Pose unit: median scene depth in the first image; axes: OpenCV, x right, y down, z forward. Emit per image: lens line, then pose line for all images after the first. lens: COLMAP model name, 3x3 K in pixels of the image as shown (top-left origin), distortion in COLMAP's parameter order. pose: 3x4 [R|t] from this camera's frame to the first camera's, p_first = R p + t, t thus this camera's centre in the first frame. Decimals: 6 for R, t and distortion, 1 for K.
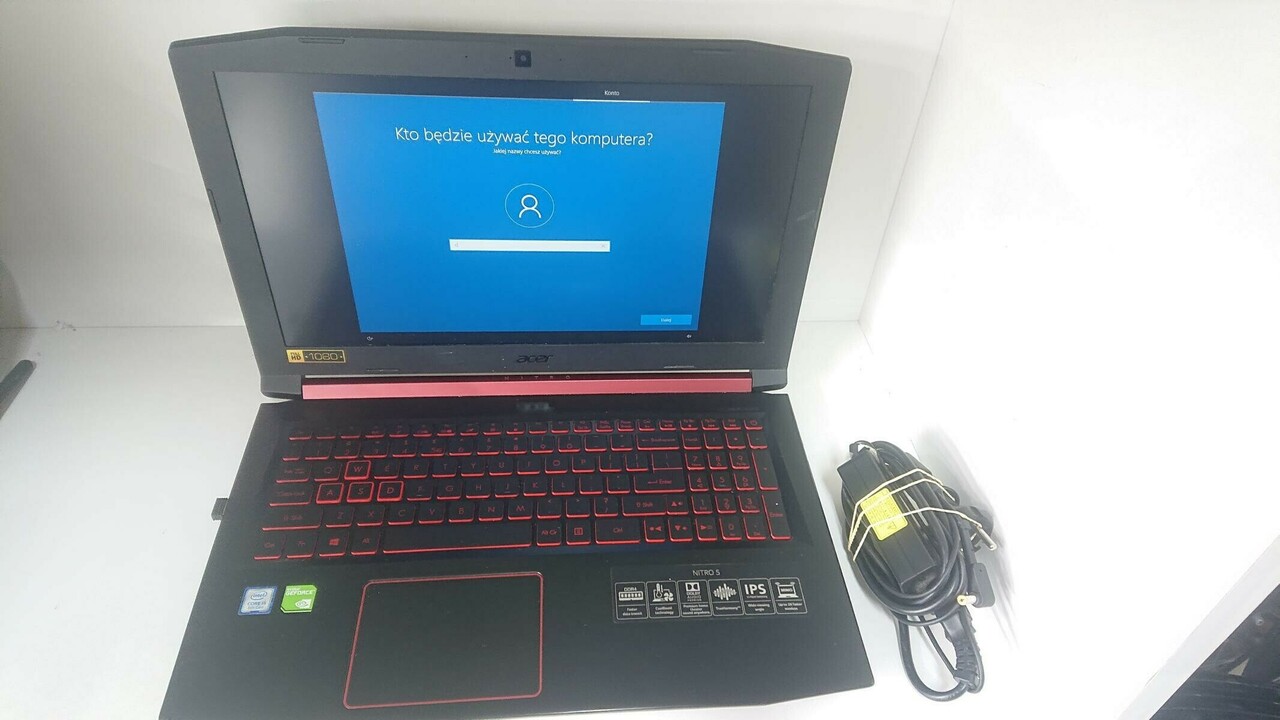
lens RADIAL K [[866.1, 0, 640.0], [0, 866.1, 360.0], [0, 0, 1]] dist [0.154231, 0.000013]
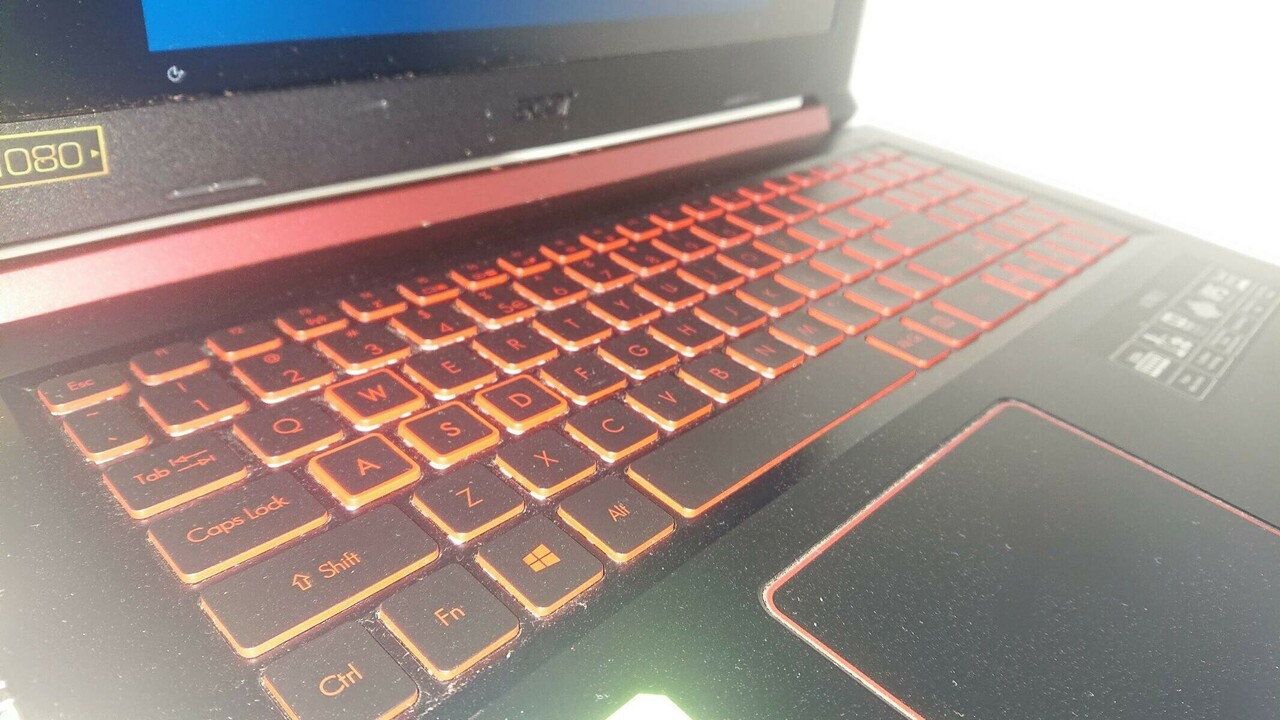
lens RADIAL K [[885.9, 0, 640.0], [0, 885.9, 360.0], [0, 0, 1]] dist [0.052781, -0.123215]
pose [[0.741374, -0.309542, 0.595440, -0.444324], [0.369710, 0.928873, 0.022559, 0.143941], [-0.560071, 0.203415, 0.803083, 0.708545]]
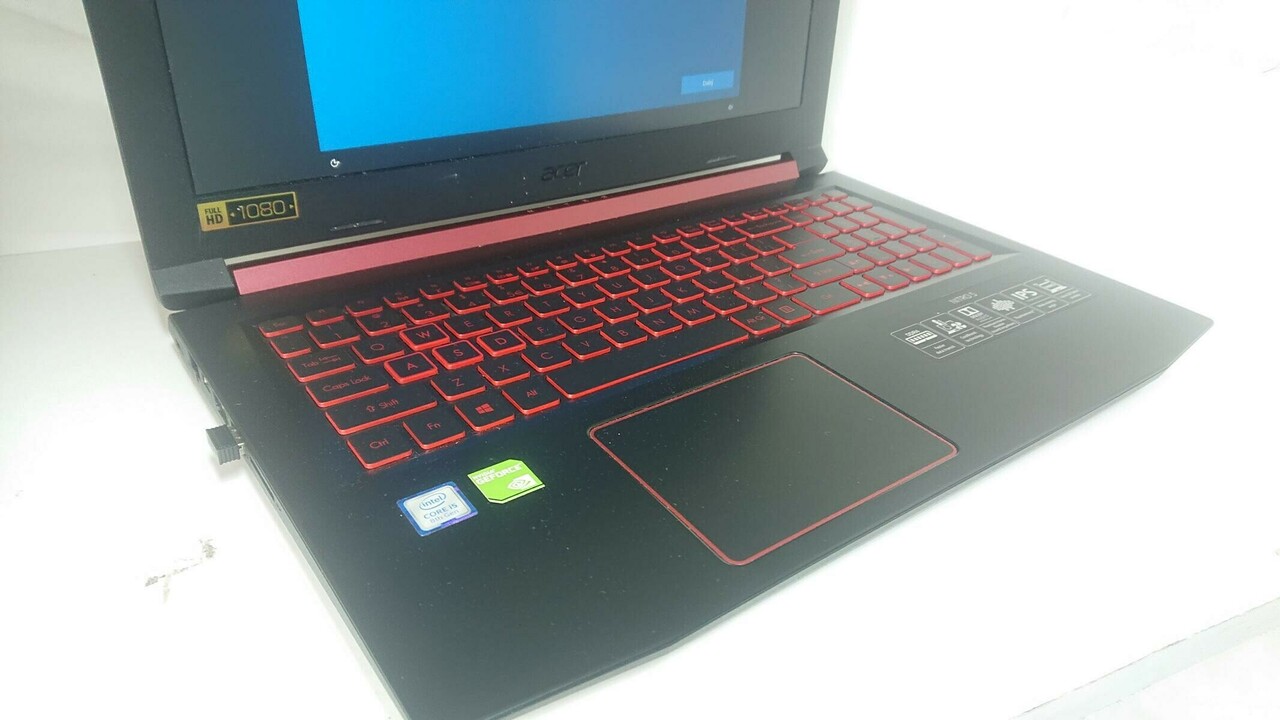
lens RADIAL K [[868.0, 0, 640.0], [0, 868.0, 360.0], [0, 0, 1]] dist [0.068007, -0.000147]
pose [[0.847322, -0.273871, 0.455016, -0.479391], [0.339588, 0.938134, -0.067717, 0.234845], [-0.408320, 0.211896, 0.887905, 0.434081]]
